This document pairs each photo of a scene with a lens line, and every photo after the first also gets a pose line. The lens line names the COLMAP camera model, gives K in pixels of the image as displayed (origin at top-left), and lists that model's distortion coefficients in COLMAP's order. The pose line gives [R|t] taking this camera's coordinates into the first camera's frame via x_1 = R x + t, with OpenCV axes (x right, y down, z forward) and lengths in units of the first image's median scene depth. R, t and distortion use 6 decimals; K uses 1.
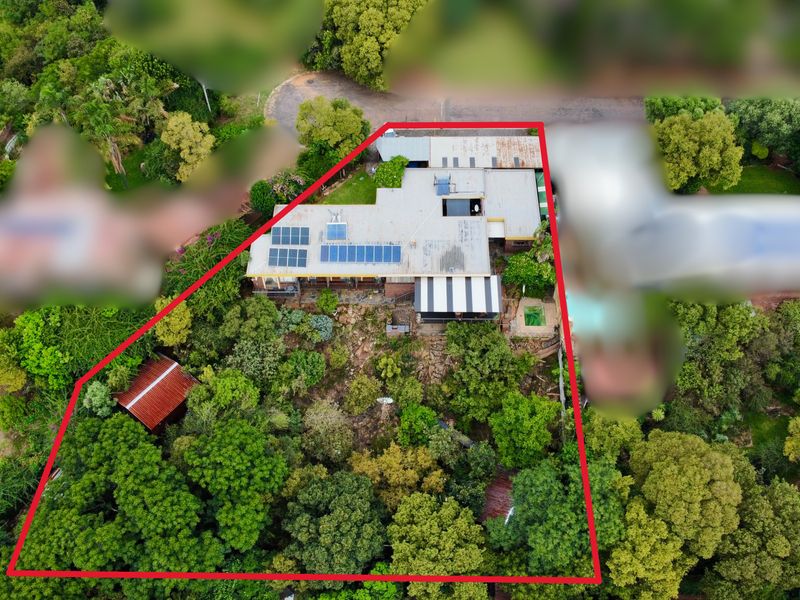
lens RADIAL K [[813.1, 0, 400.0], [0, 813.1, 300.0], [0, 0, 1]] dist [-0.002615, -0.000138]
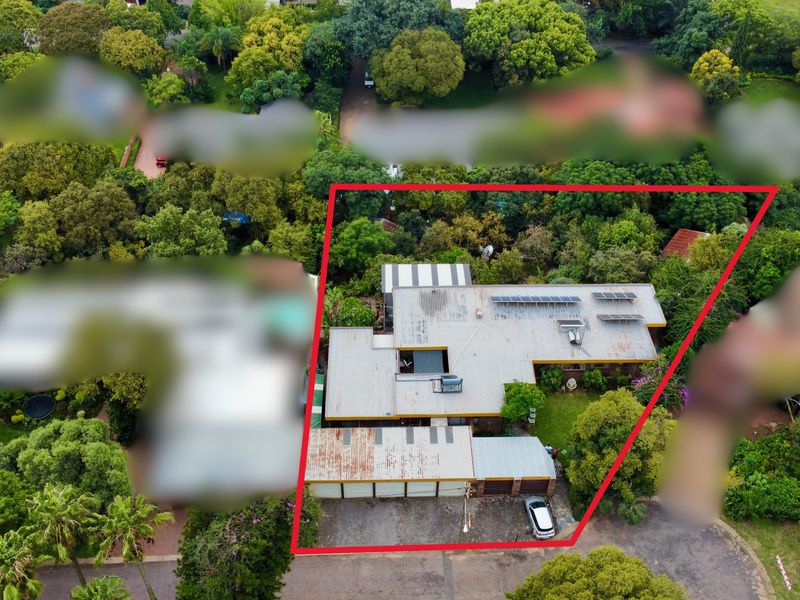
lens RADIAL K [[813.1, 0, 400.0], [0, 813.1, 300.0], [0, 0, 1]] dist [-0.002615, -0.000138]
pose [[-0.999302, 0.032913, -0.017691, 0.117752], [-0.021084, -0.105793, 0.994165, -0.948915], [0.030849, 0.993843, 0.106413, 0.896895]]
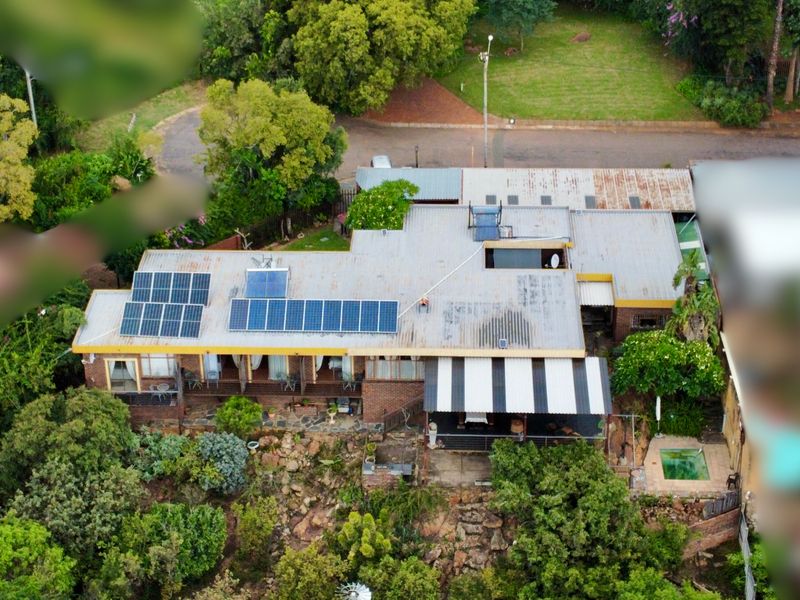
lens RADIAL K [[1623.9, 0, 400.0], [0, 1623.9, 300.0], [0, 0, 1]] dist [0.005683, -0.043709]
pose [[0.999755, 0.014664, -0.016599, 0.018367], [-0.019922, 0.922888, -0.384554, 0.302134], [0.009680, 0.384790, 0.922953, 0.111078]]
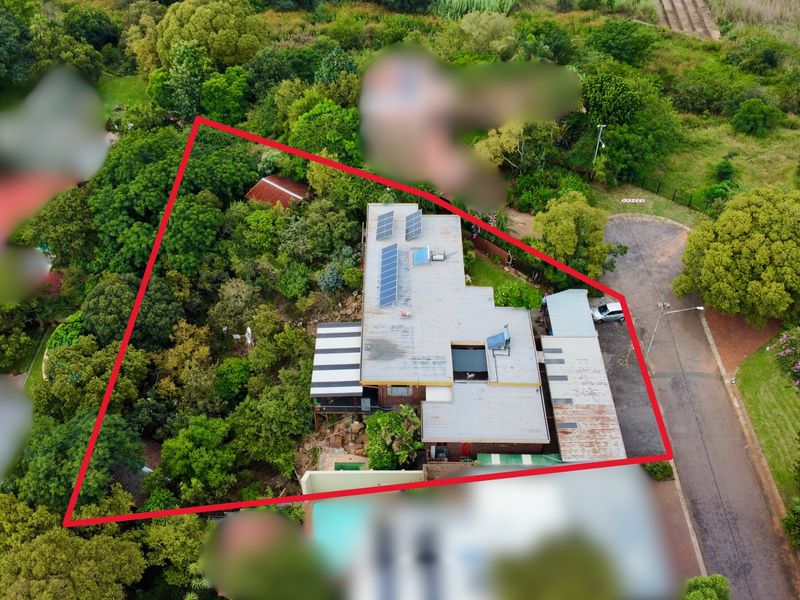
lens RADIAL K [[813.1, 0, 400.0], [0, 813.1, 300.0], [0, 0, 1]] dist [-0.002615, -0.000138]
pose [[0.015150, 0.698425, -0.715523, 0.635220], [-0.802414, 0.435453, 0.408058, -0.432262], [0.596575, 0.567964, 0.567023, 0.496736]]
